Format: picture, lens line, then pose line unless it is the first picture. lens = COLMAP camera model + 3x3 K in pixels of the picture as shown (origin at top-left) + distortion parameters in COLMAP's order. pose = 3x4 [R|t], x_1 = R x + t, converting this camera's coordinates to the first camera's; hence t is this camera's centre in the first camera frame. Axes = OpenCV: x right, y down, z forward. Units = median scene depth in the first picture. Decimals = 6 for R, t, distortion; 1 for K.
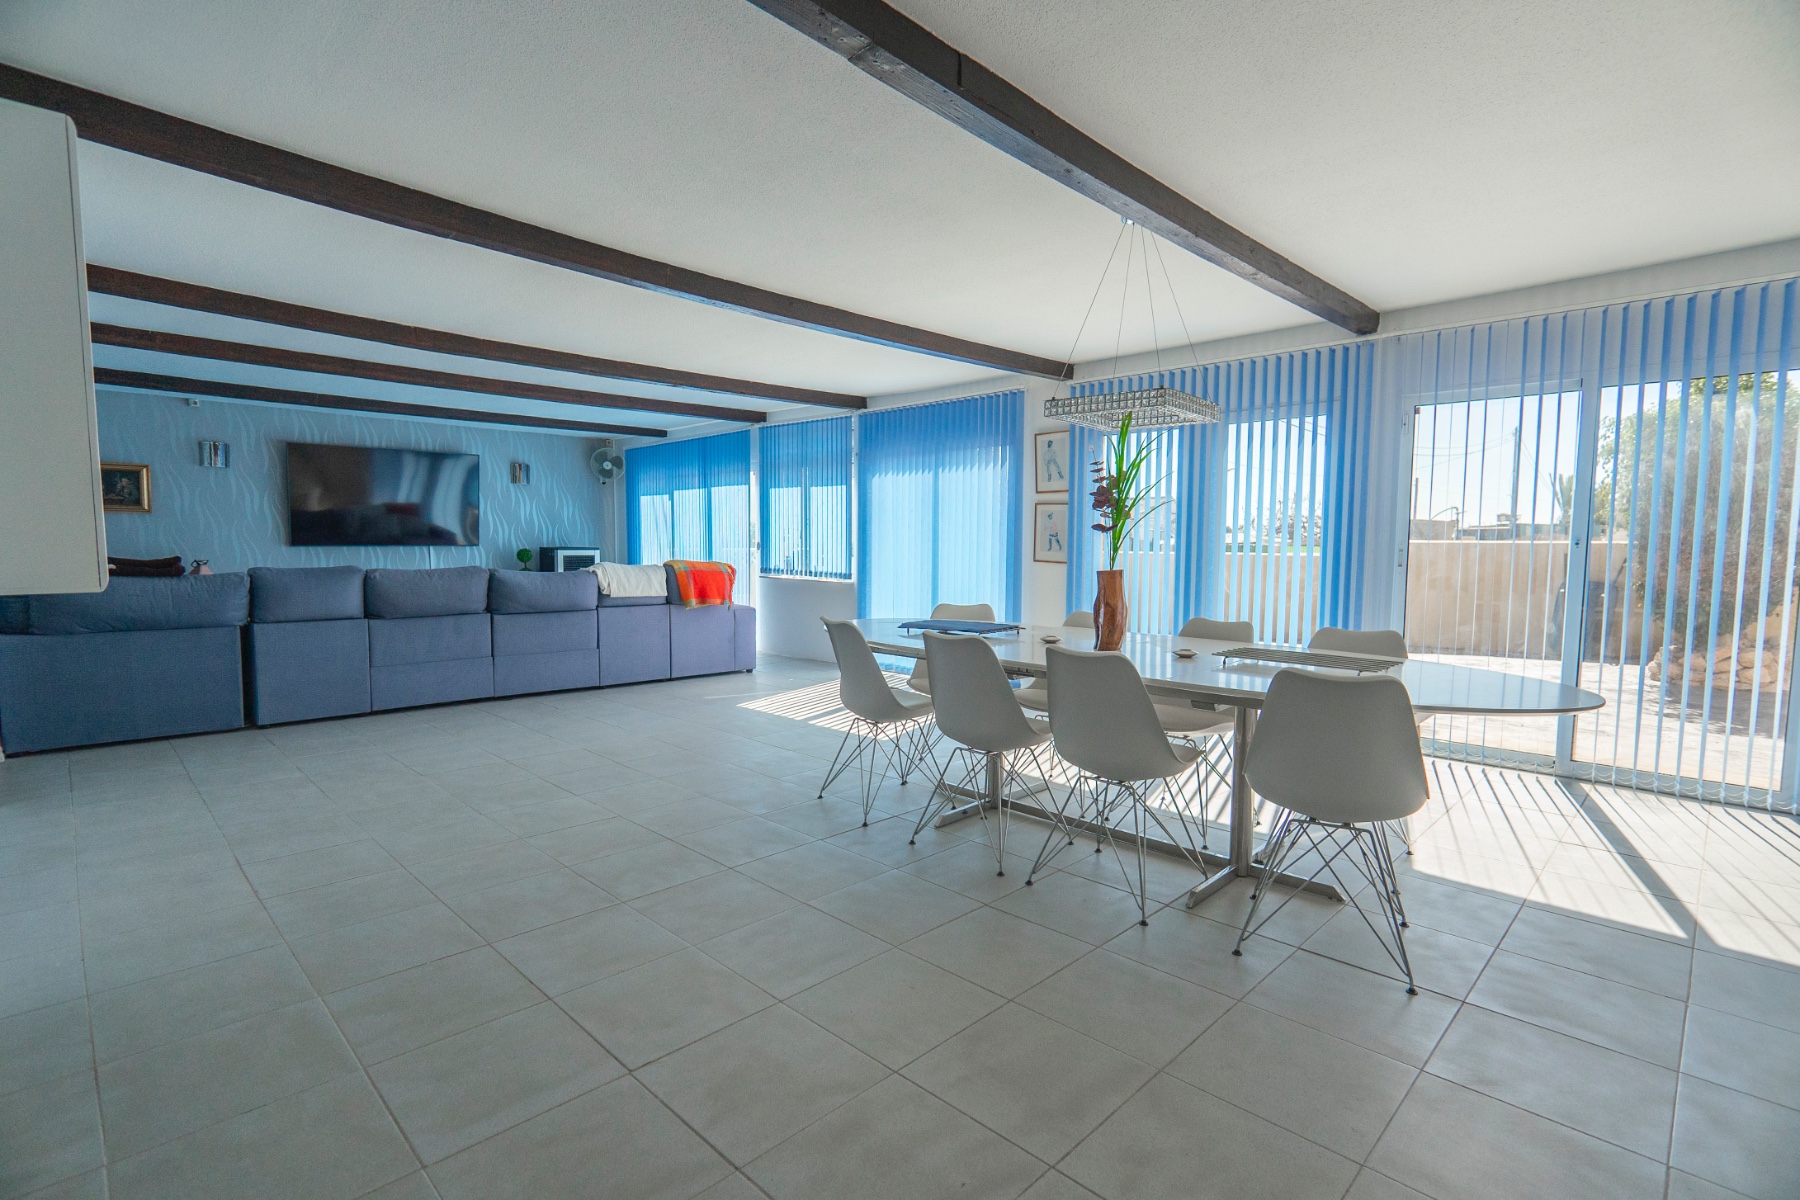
lens RADIAL K [[857.2, 0, 901.7], [0, 857.2, 603.2], [0, 0, 1]] dist [-0.017416, 0.007466]
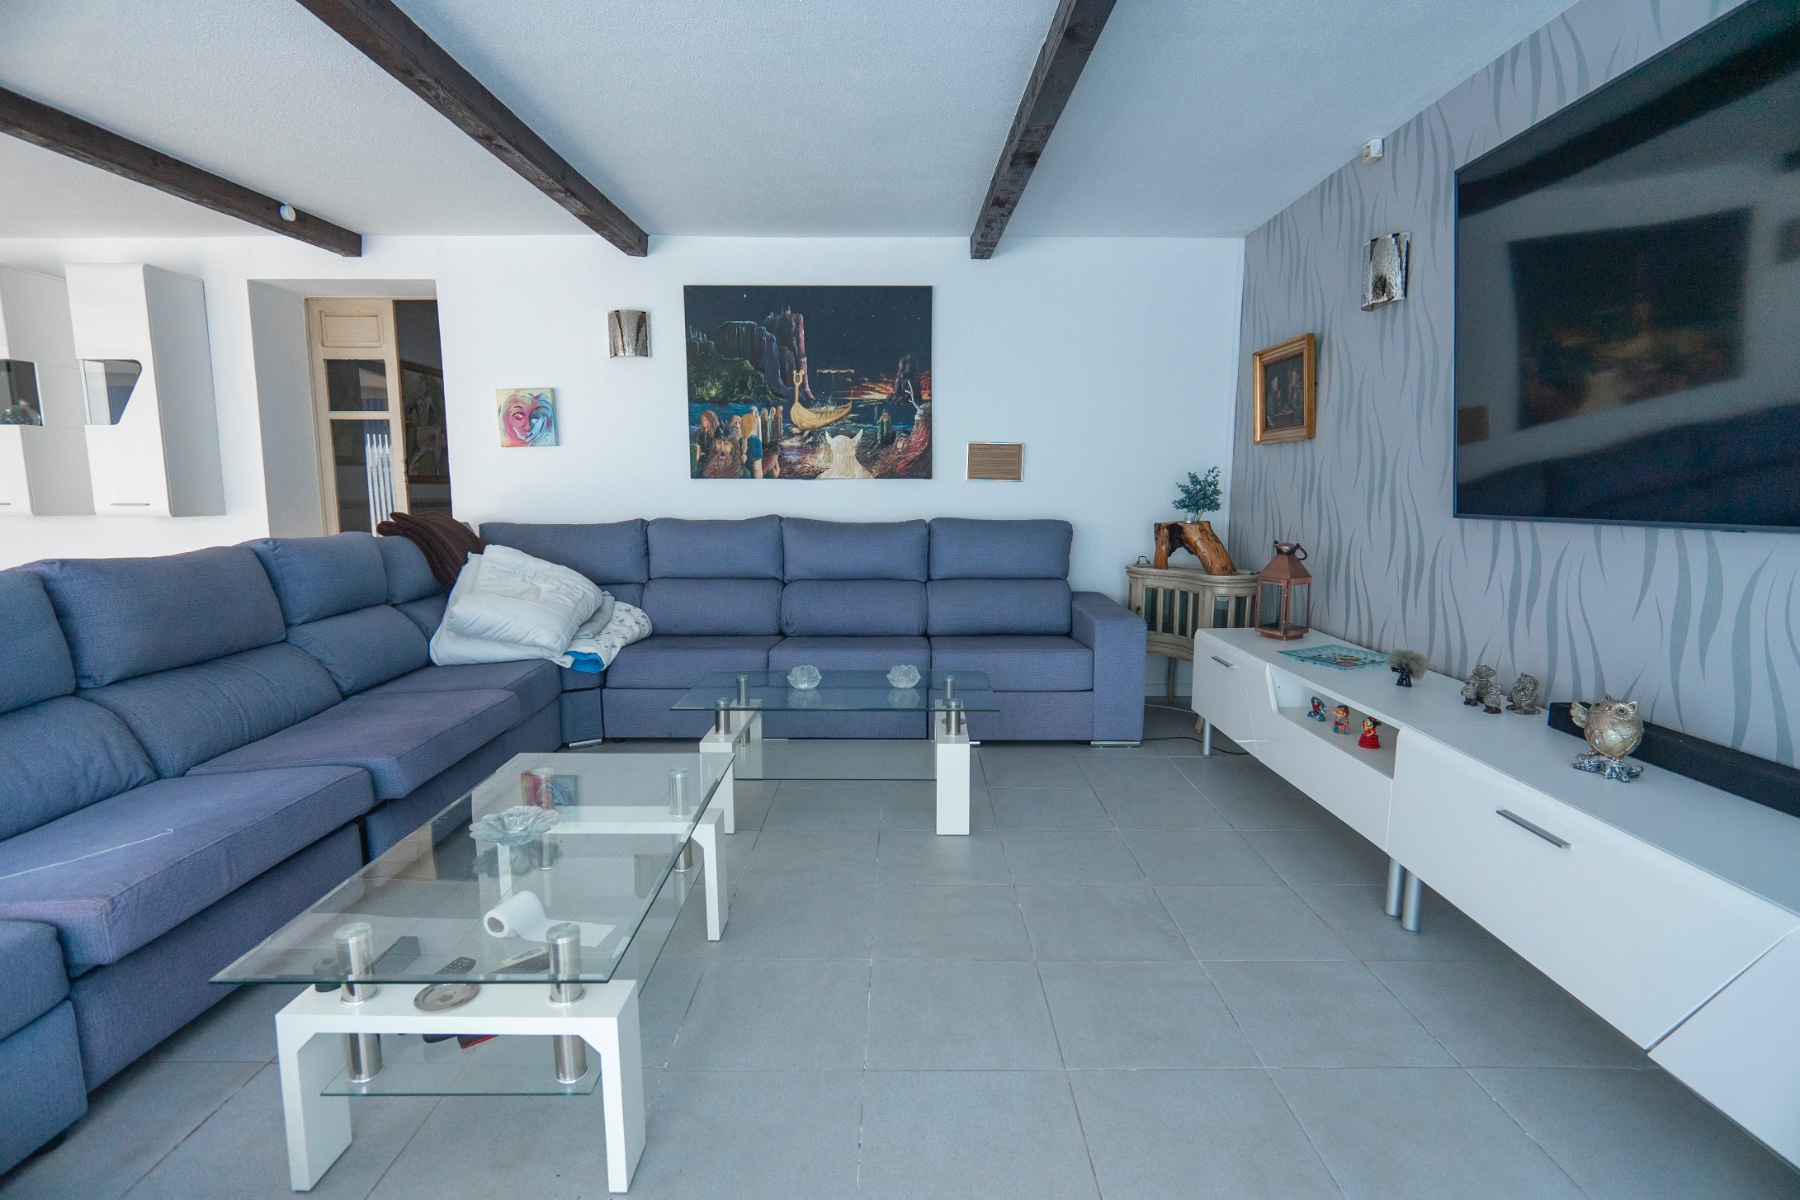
lens RADIAL K [[857.2, 0, 906.2], [0, 857.2, 598.2], [0, 0, 1]] dist [-0.017416, 0.007466]
pose [[-0.702728, 0.080100, -0.706936, -0.414588], [-0.058692, 0.983729, 0.169804, -0.093493], [0.709034, 0.160817, -0.686592, 1.267619]]
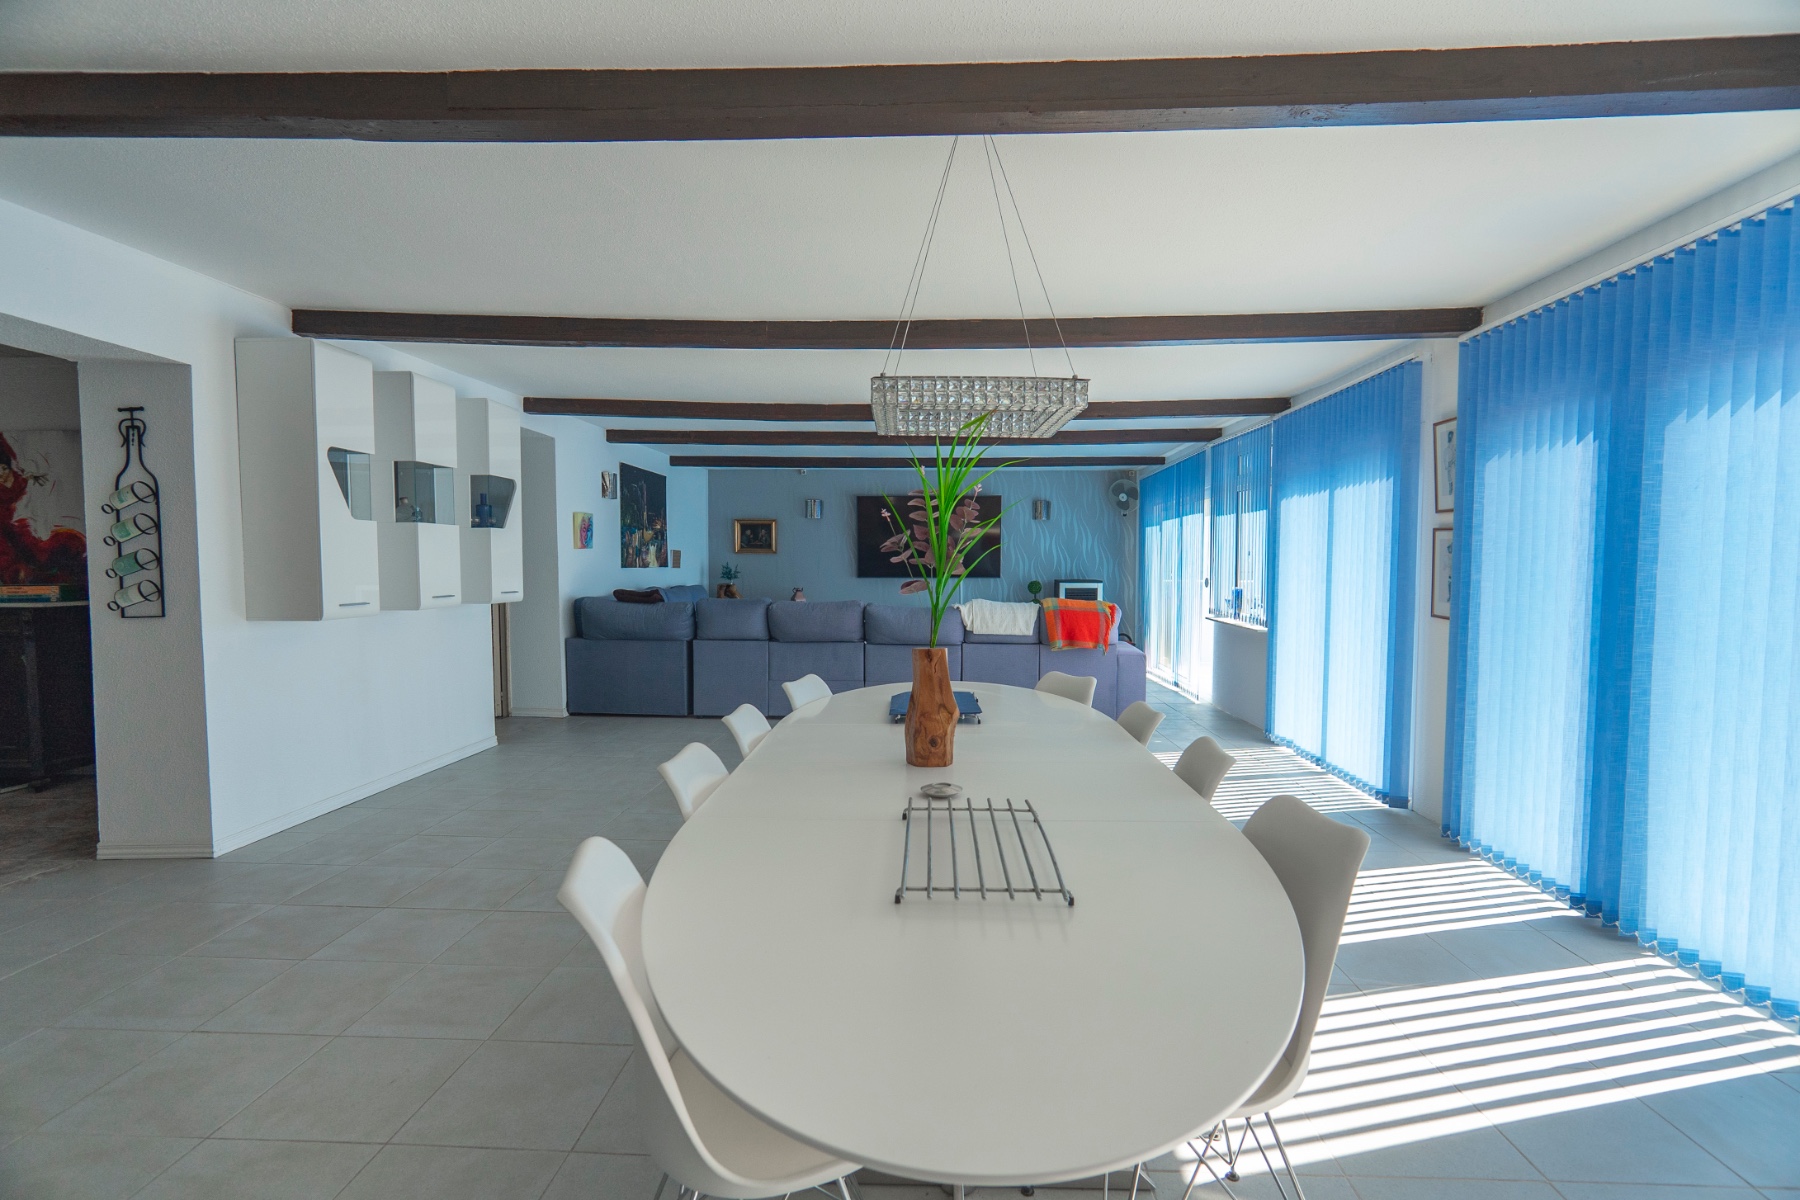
lens RADIAL K [[857.2, 0, 903.5], [0, 857.2, 600.5], [0, 0, 1]] dist [-0.017416, 0.007466]
pose [[0.669726, 0.027778, -0.742088, 0.326284], [-0.051026, 0.998660, -0.008668, -0.030199], [0.740853, 0.043671, 0.670246, 0.228909]]
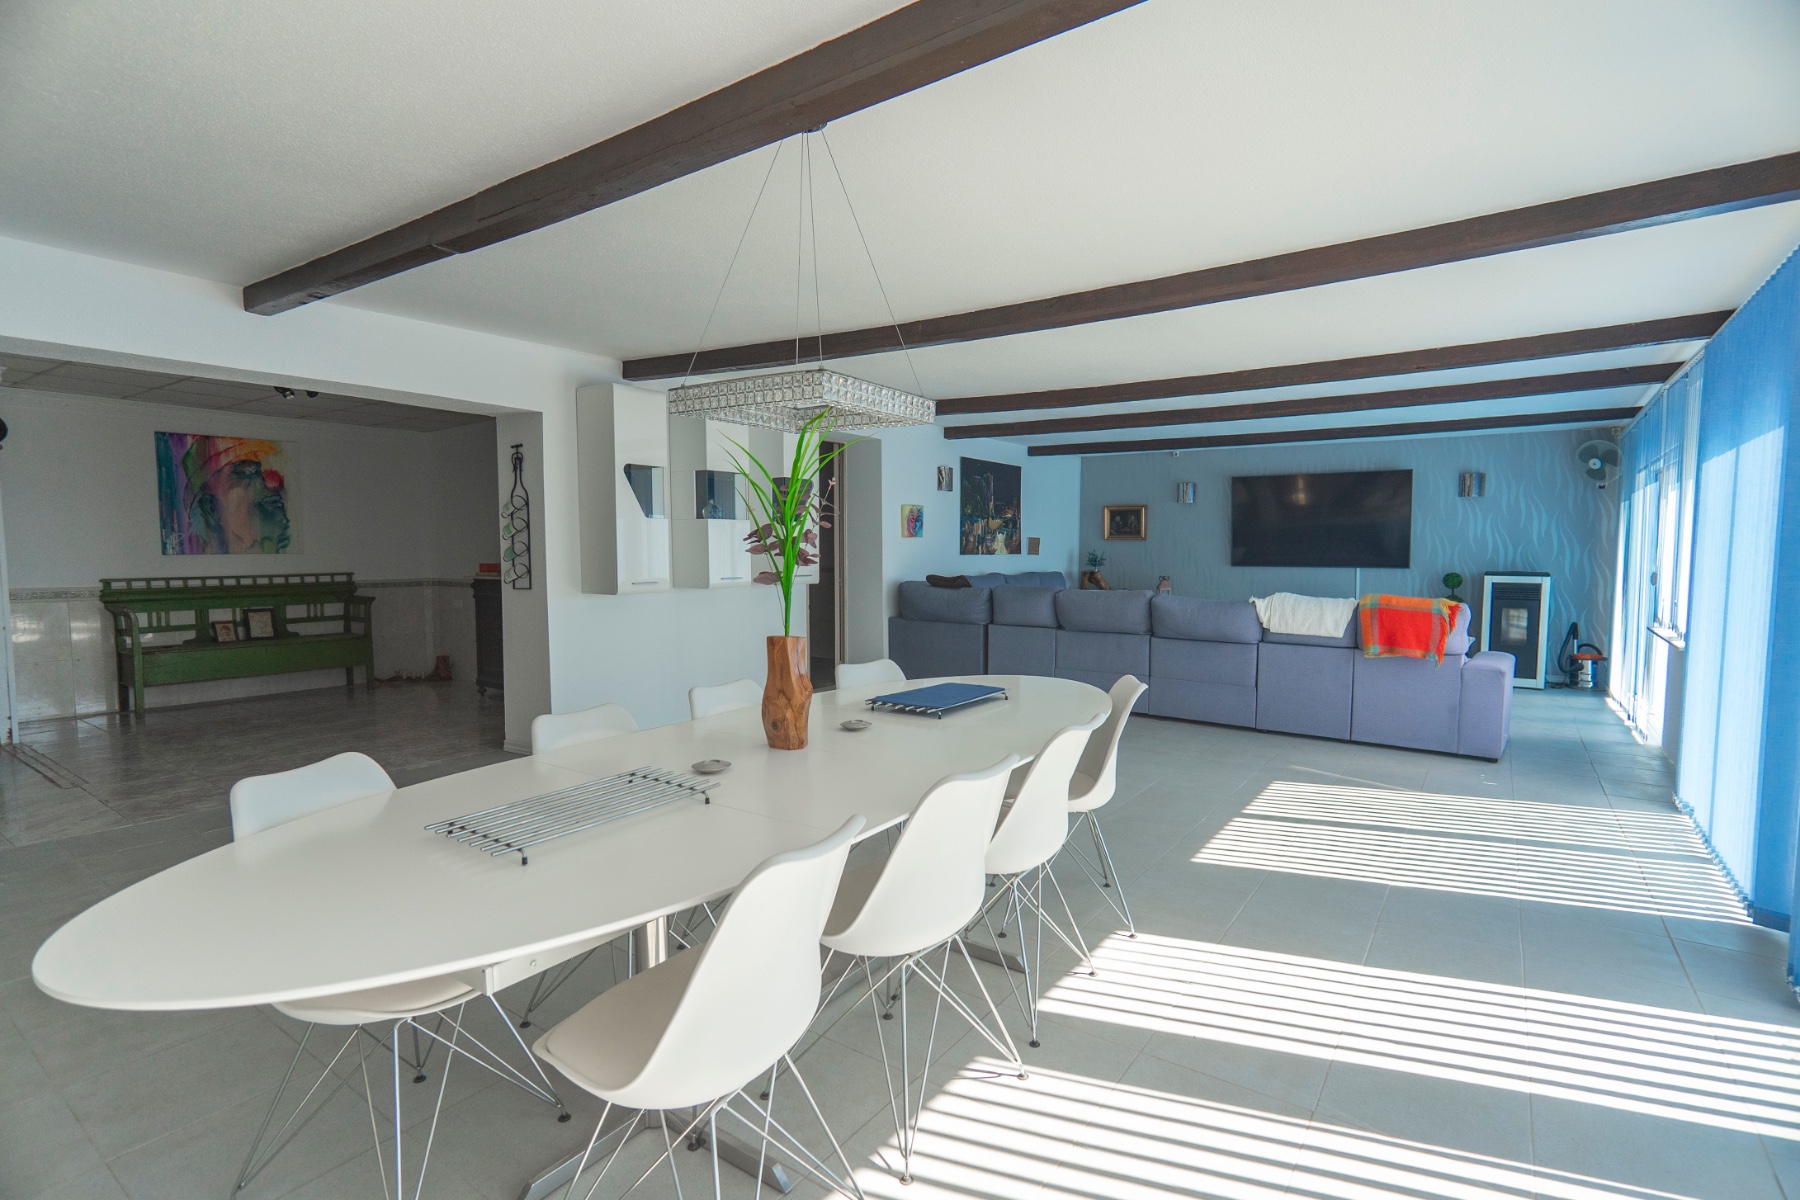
lens RADIAL K [[857.2, 0, 904.6], [0, 857.2, 604.9], [0, 0, 1]] dist [-0.017416, 0.007466]
pose [[0.165749, 0.060078, -0.984336, 0.428188], [-0.071005, 0.996279, 0.048850, -0.046946], [0.983608, 0.061796, 0.169398, 0.427626]]
